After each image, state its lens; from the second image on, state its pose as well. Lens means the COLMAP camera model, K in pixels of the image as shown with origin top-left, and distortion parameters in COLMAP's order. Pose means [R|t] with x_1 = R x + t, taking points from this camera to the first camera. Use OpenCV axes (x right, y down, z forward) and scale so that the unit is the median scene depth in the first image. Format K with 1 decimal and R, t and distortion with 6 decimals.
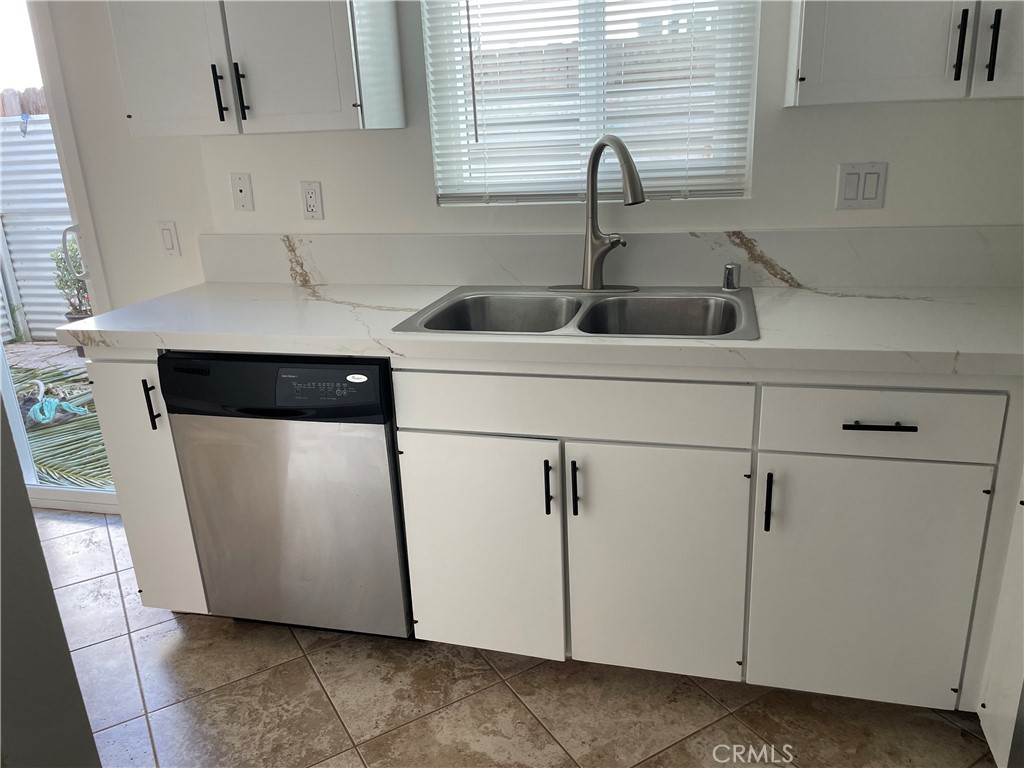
lens RADIAL K [[779.5, 0, 512.9], [0, 779.5, 385.7], [0, 0, 1]] dist [0.050193, -0.063186]
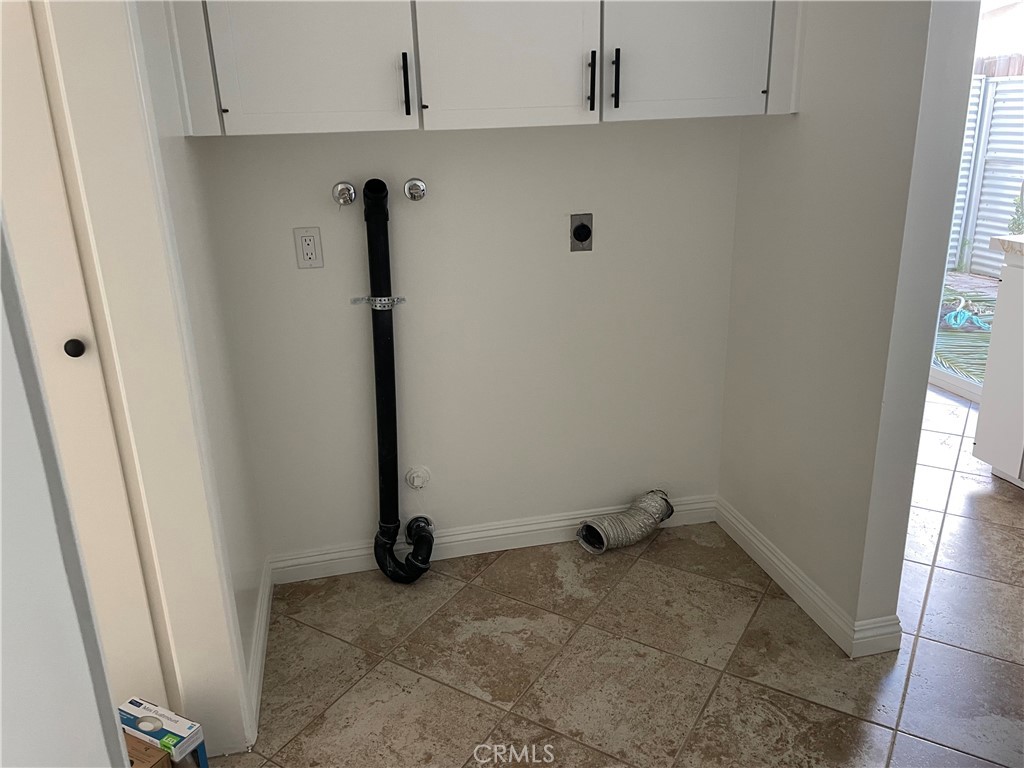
lens RADIAL K [[779.5, 0, 510.0], [0, 779.5, 382.1], [0, 0, 1]] dist [0.050193, -0.063186]
pose [[0.454453, 0.311881, -0.834387, 0.167628], [-0.270403, 0.940803, 0.204381, 0.068772], [0.848737, 0.132740, 0.511885, -0.246241]]
